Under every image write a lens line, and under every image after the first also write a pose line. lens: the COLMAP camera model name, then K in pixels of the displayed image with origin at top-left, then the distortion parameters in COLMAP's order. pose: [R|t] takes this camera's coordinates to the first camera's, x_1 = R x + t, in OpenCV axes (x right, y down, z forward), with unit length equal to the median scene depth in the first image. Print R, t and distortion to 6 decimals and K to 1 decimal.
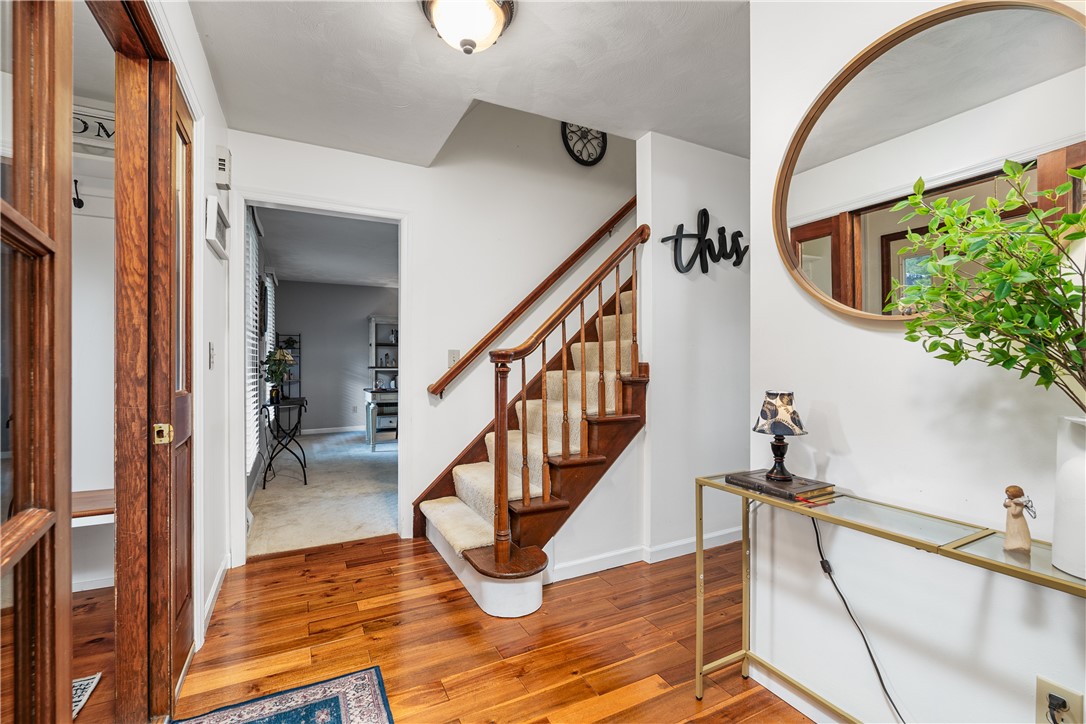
lens RADIAL K [[478.2, 0, 538.4], [0, 478.2, 365.6], [0, 0, 1]] dist [-0.008200, 0.000371]
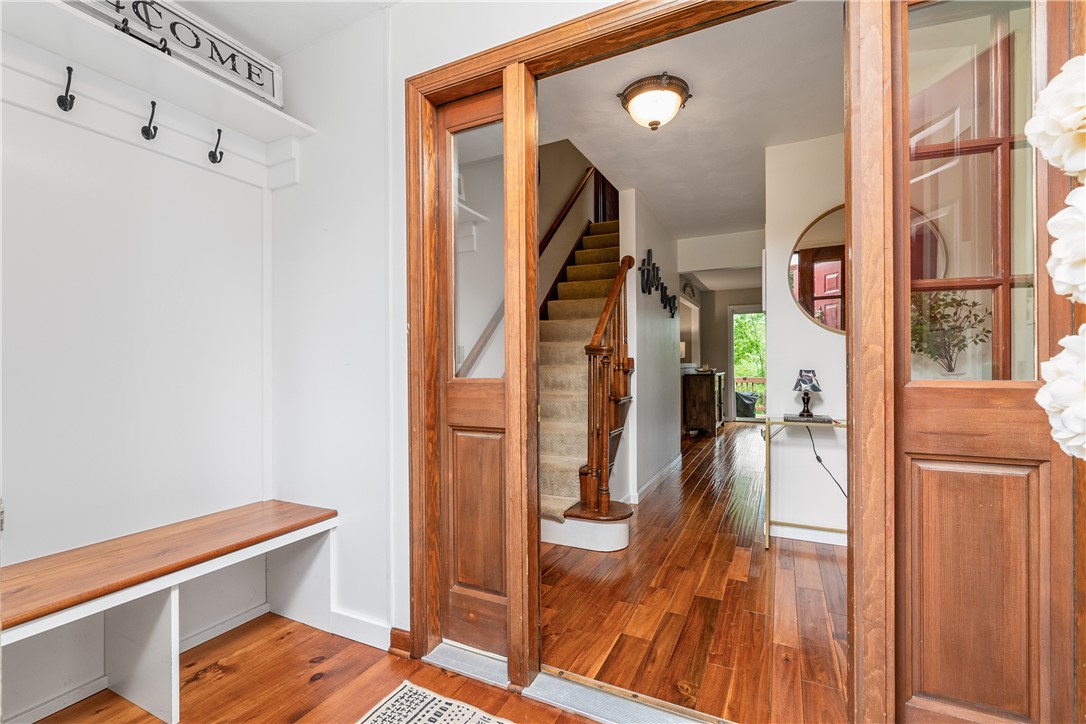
lens RADIAL K [[485.5, 0, 542.4], [0, 485.5, 364.8], [0, 0, 1]] dist [0.000429, 0.000012]
pose [[0.803888, -0.005486, 0.594755, -1.028531], [0.007676, 0.999970, -0.001151, 0.020256], [-0.594731, 0.005491, 0.803906, 0.050031]]
